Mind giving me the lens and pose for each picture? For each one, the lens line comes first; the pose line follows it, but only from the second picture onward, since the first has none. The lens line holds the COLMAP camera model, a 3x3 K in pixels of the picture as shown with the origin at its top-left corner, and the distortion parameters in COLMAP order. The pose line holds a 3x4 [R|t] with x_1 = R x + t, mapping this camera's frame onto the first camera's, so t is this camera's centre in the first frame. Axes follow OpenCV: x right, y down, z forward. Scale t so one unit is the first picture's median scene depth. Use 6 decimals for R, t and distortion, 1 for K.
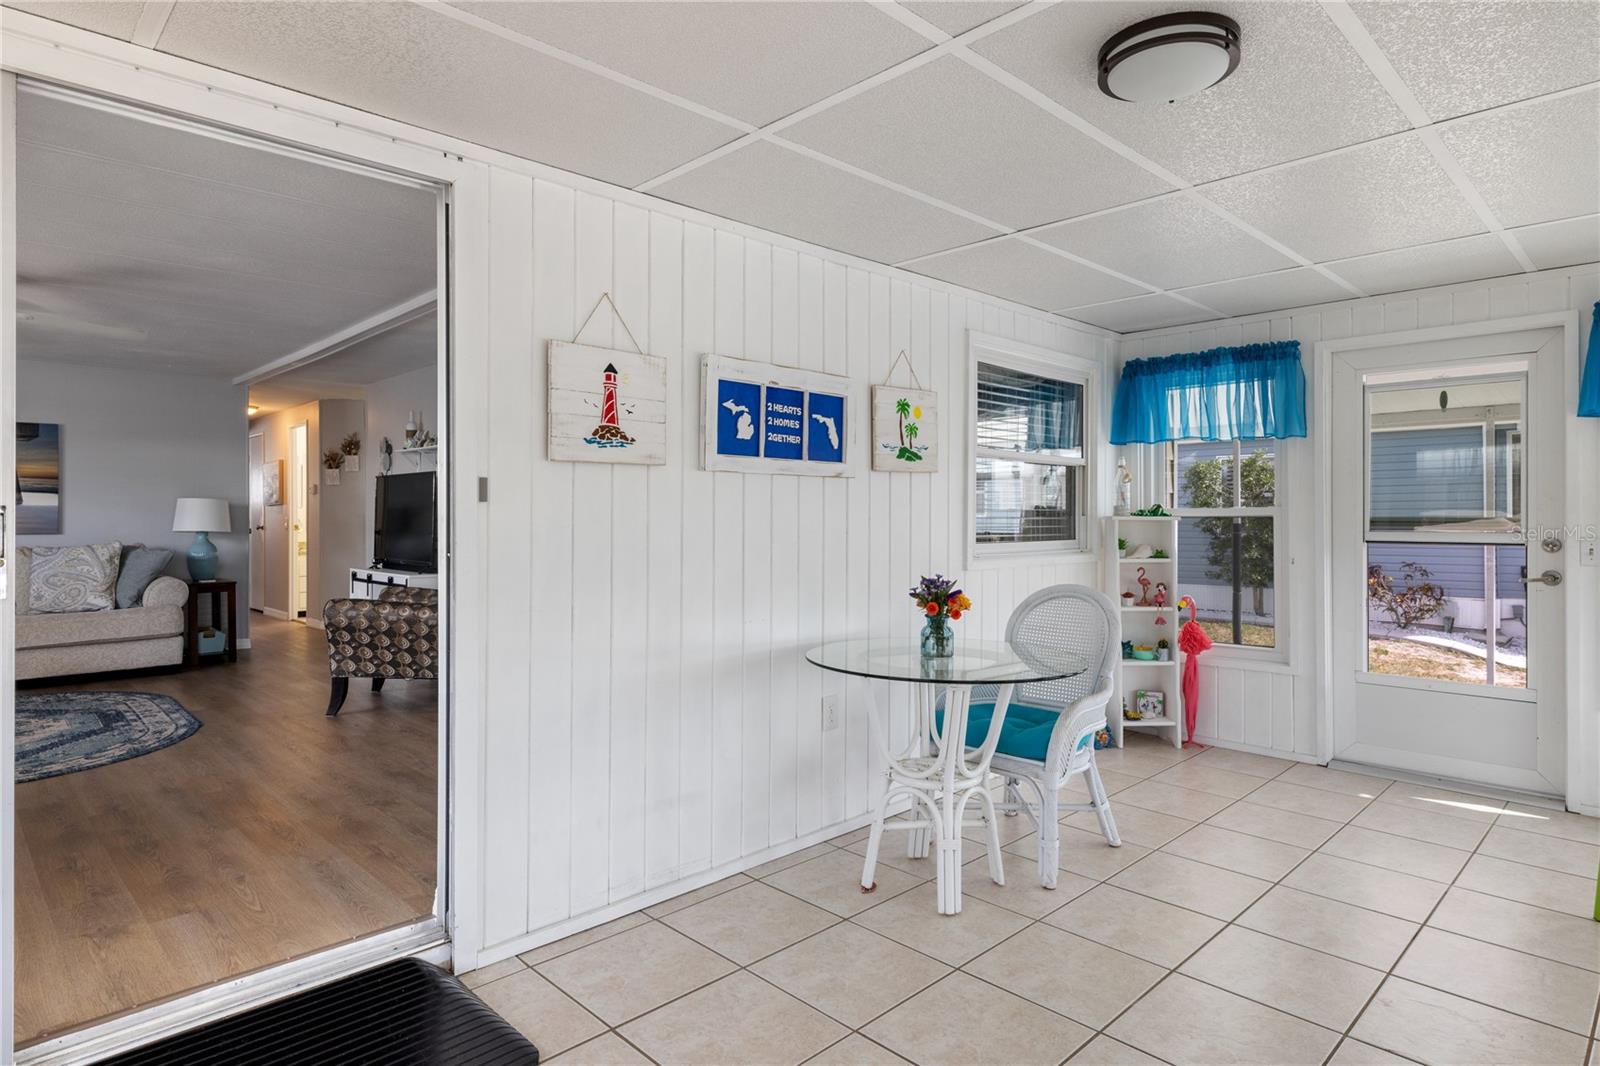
lens RADIAL K [[894.6, 0, 796.9], [0, 894.6, 524.3], [0, 0, 1]] dist [0.013544, 0.000066]
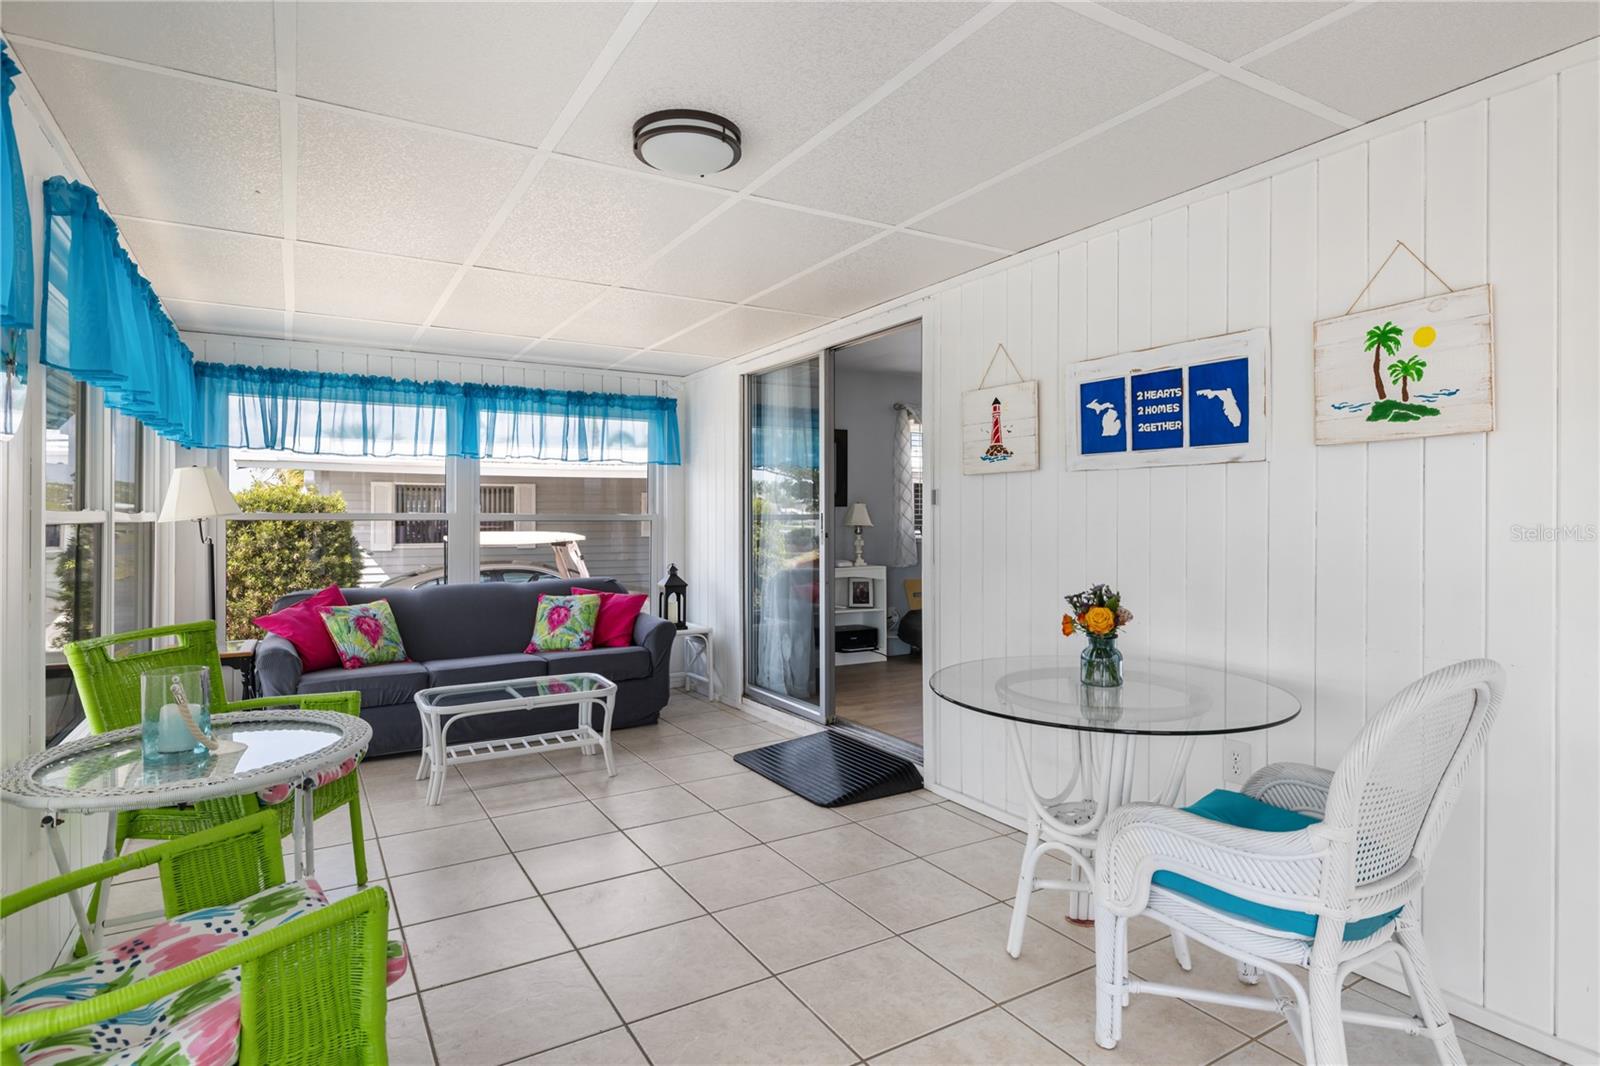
lens RADIAL K [[843.8, 0, 798.3], [0, 843.8, 516.6], [0, 0, 1]] dist [-0.001427, 0.000305]
pose [[-0.232101, 0.000878, -0.972691, 0.916896], [-0.008461, 0.999960, 0.002921, -0.004768], [0.972655, 0.008908, -0.232085, 0.863615]]
